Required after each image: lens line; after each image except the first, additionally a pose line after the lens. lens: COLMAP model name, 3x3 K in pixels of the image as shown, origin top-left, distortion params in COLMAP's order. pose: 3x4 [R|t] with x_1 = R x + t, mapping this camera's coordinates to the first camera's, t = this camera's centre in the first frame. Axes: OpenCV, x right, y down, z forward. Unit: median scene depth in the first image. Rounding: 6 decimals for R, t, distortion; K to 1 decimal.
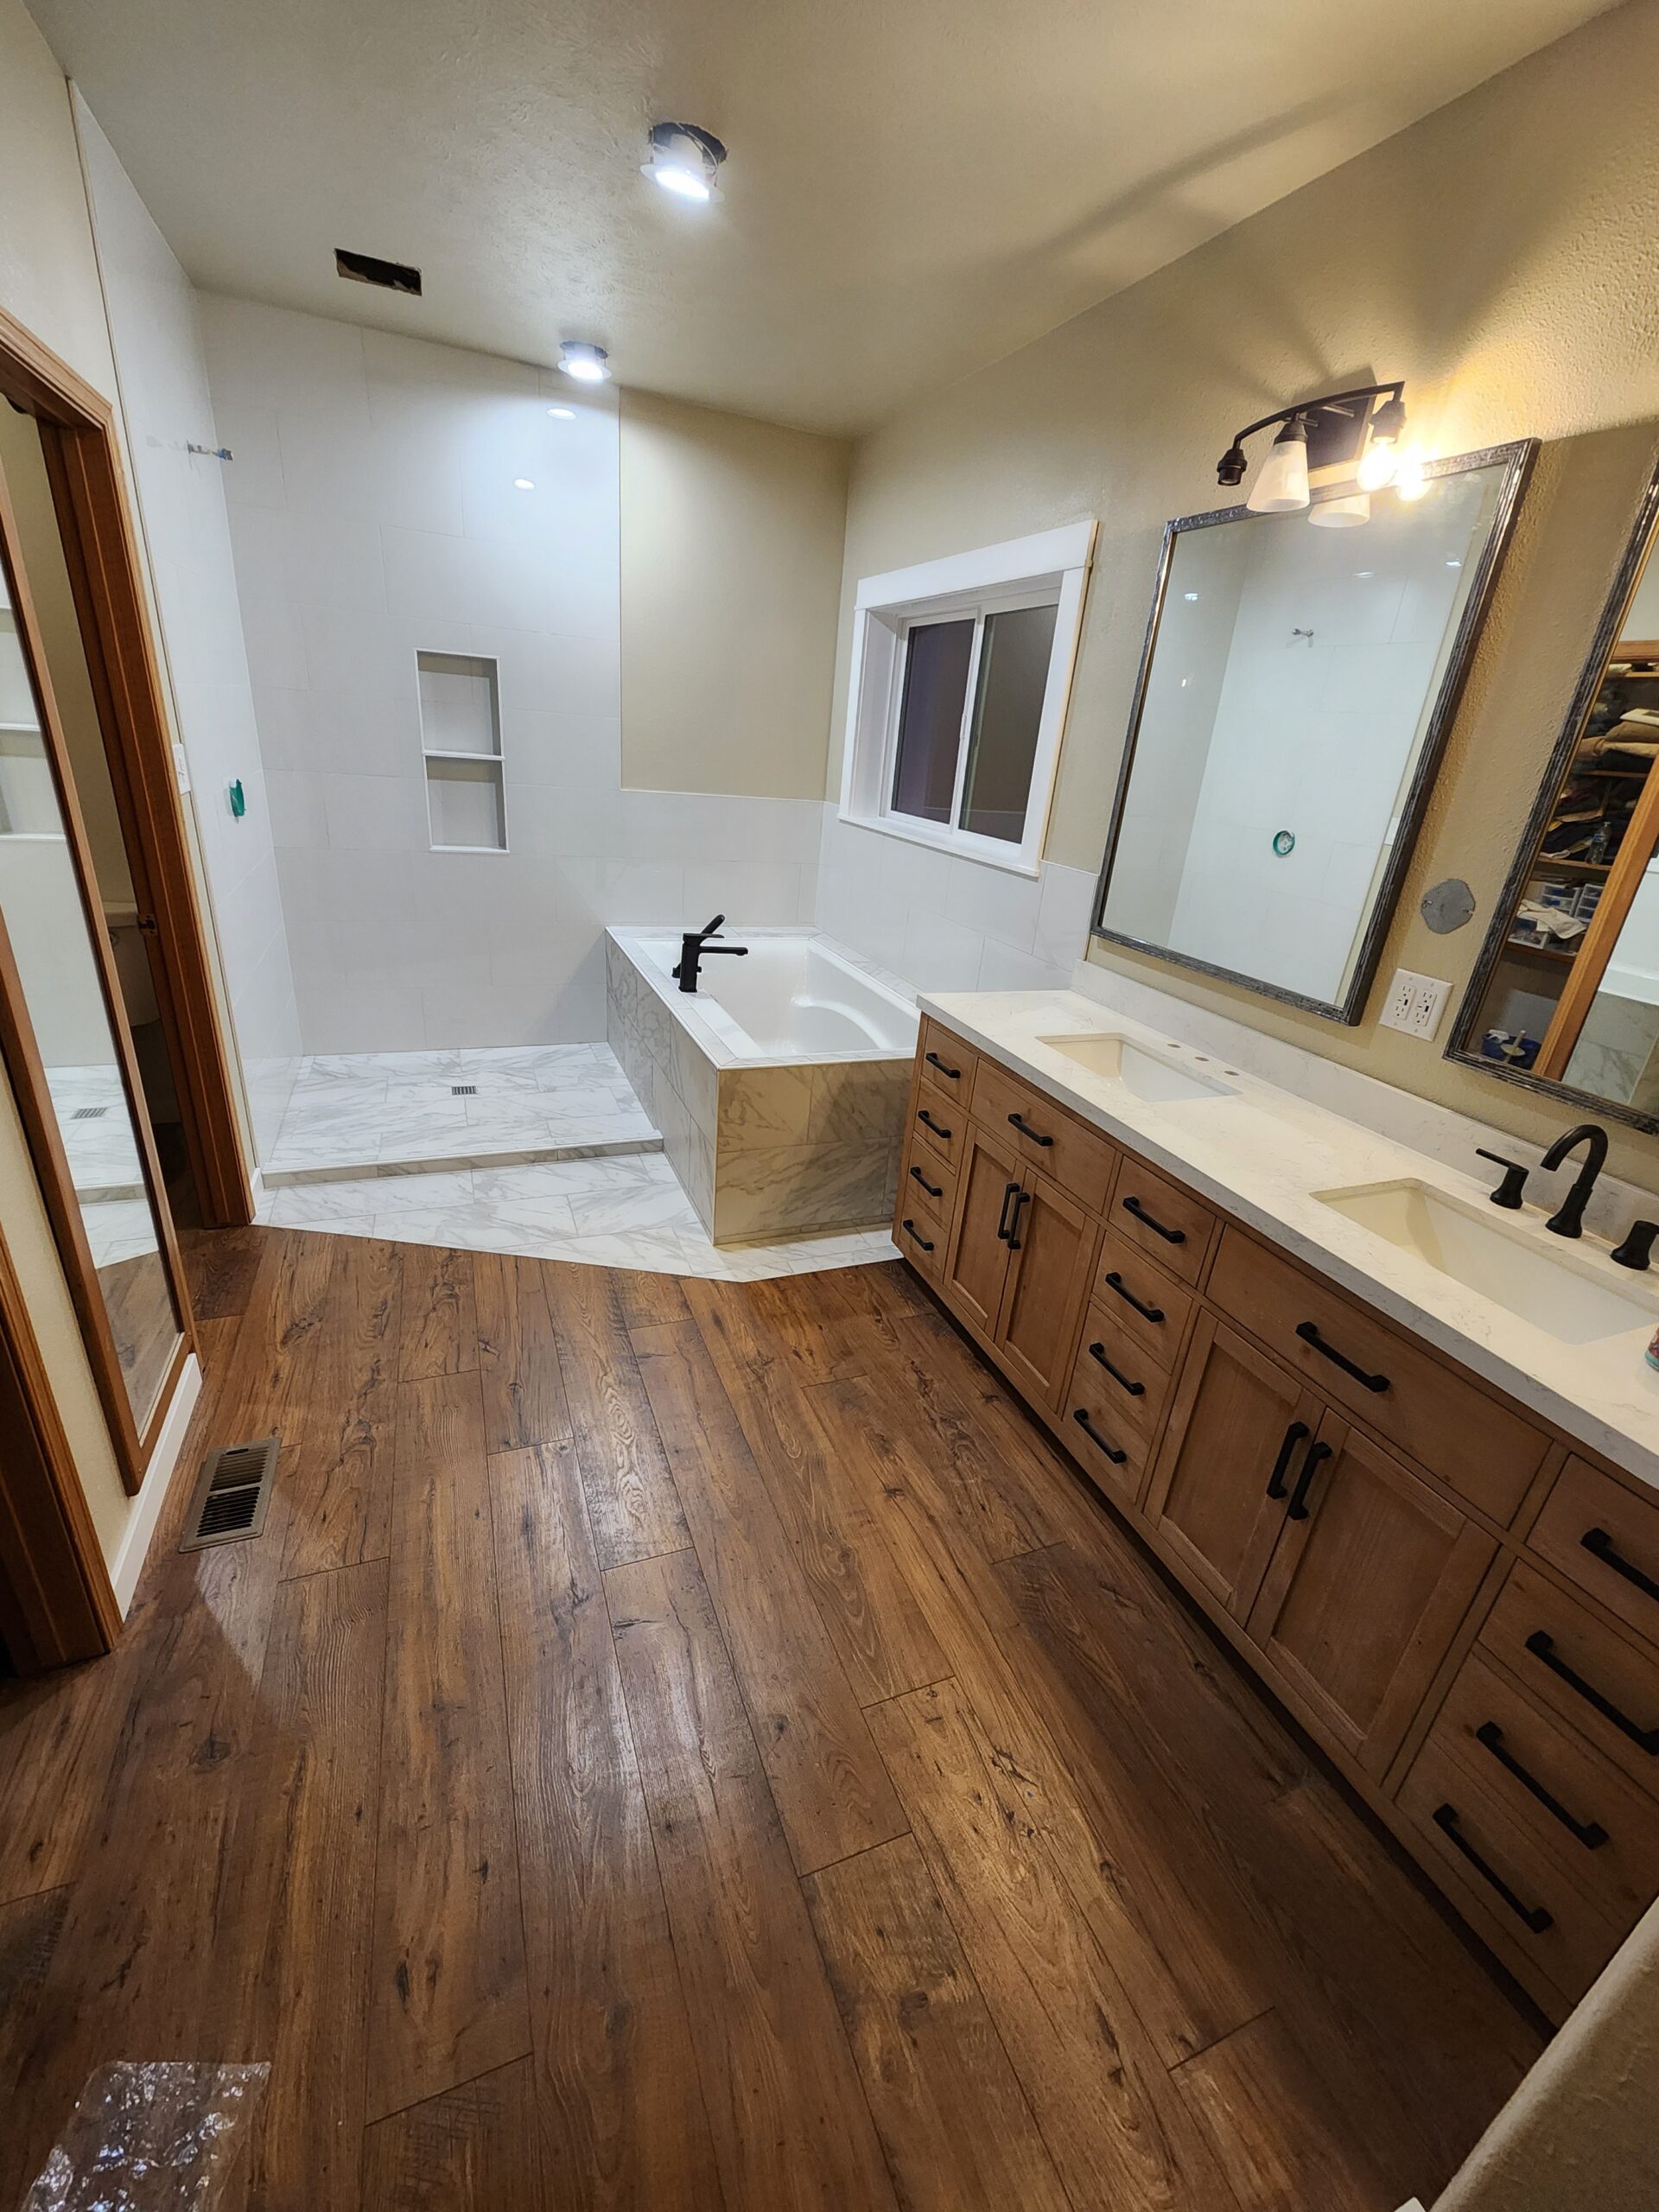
lens RADIAL K [[911.7, 0, 829.5], [0, 911.7, 1106.0], [0, 0, 1]] dist [-0.001643, 0.000070]
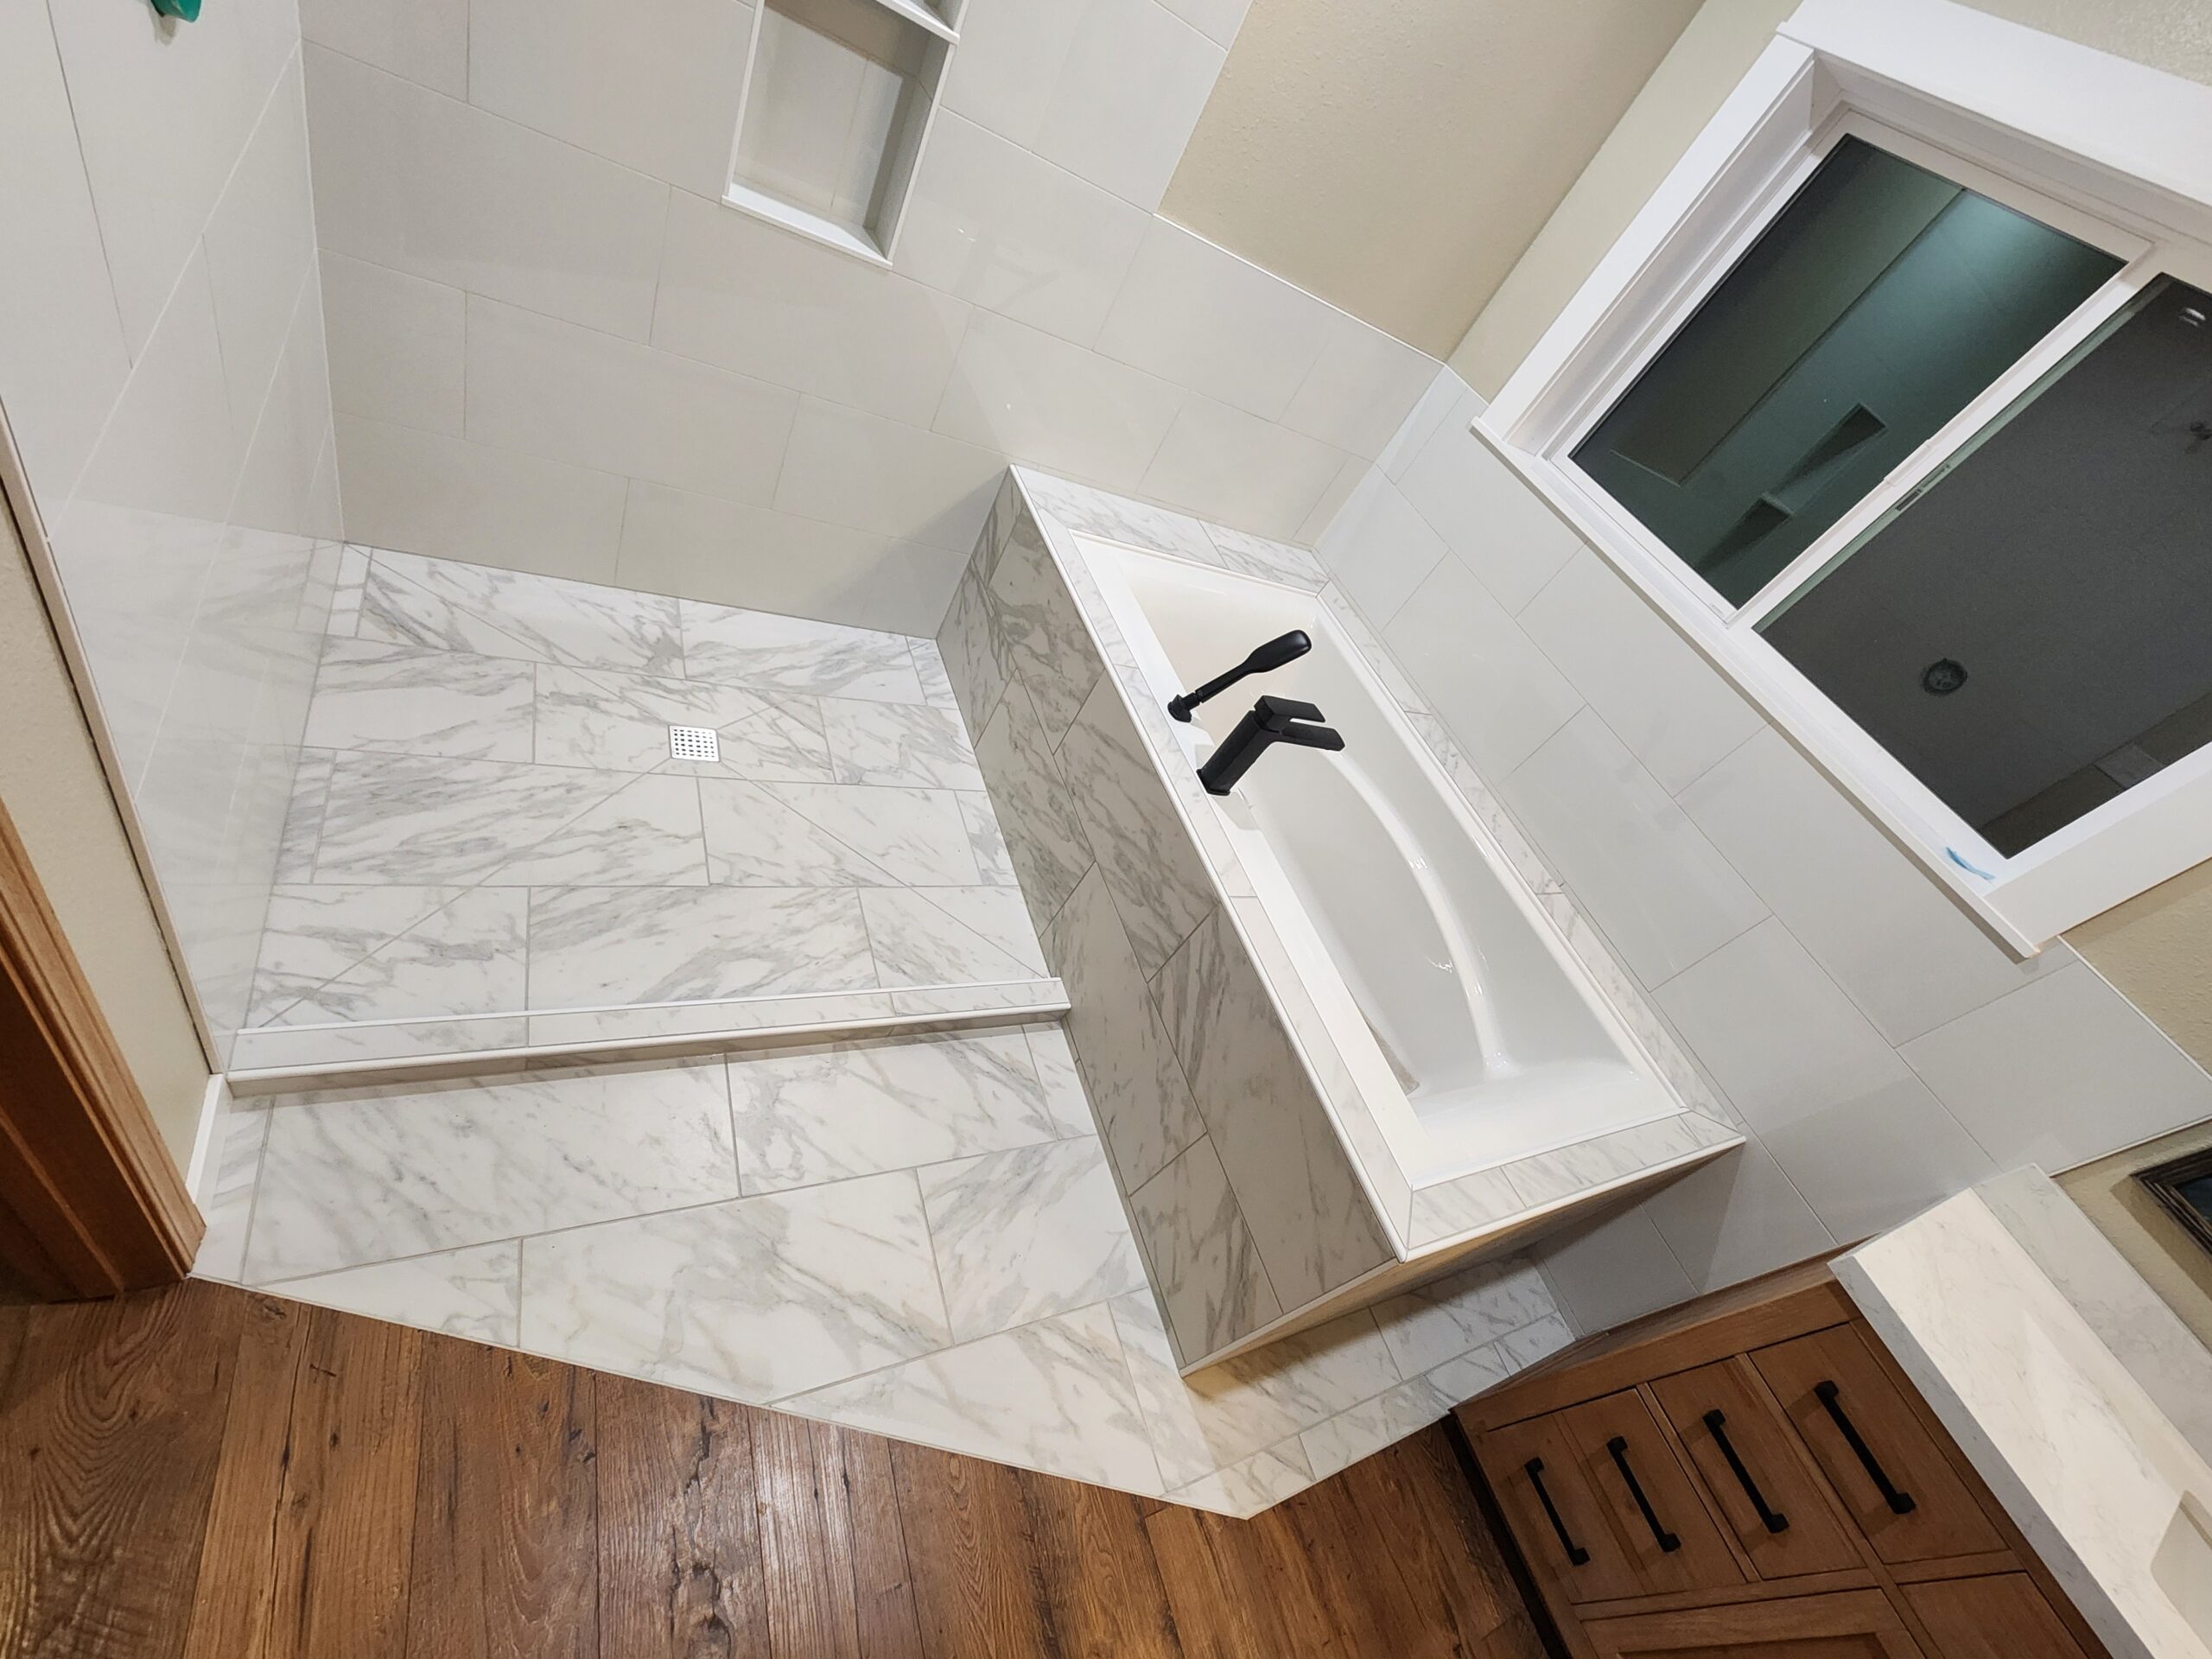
lens RADIAL K [[911.7, 0, 1106.0], [0, 911.7, 829.5], [0, 0, 1]] dist [-0.001643, 0.000070]
pose [[0.927566, 0.273695, 0.254385, -0.335003], [-0.349310, 0.876879, 0.330252, -0.253996], [-0.132676, -0.395190, 0.908967, 0.530096]]
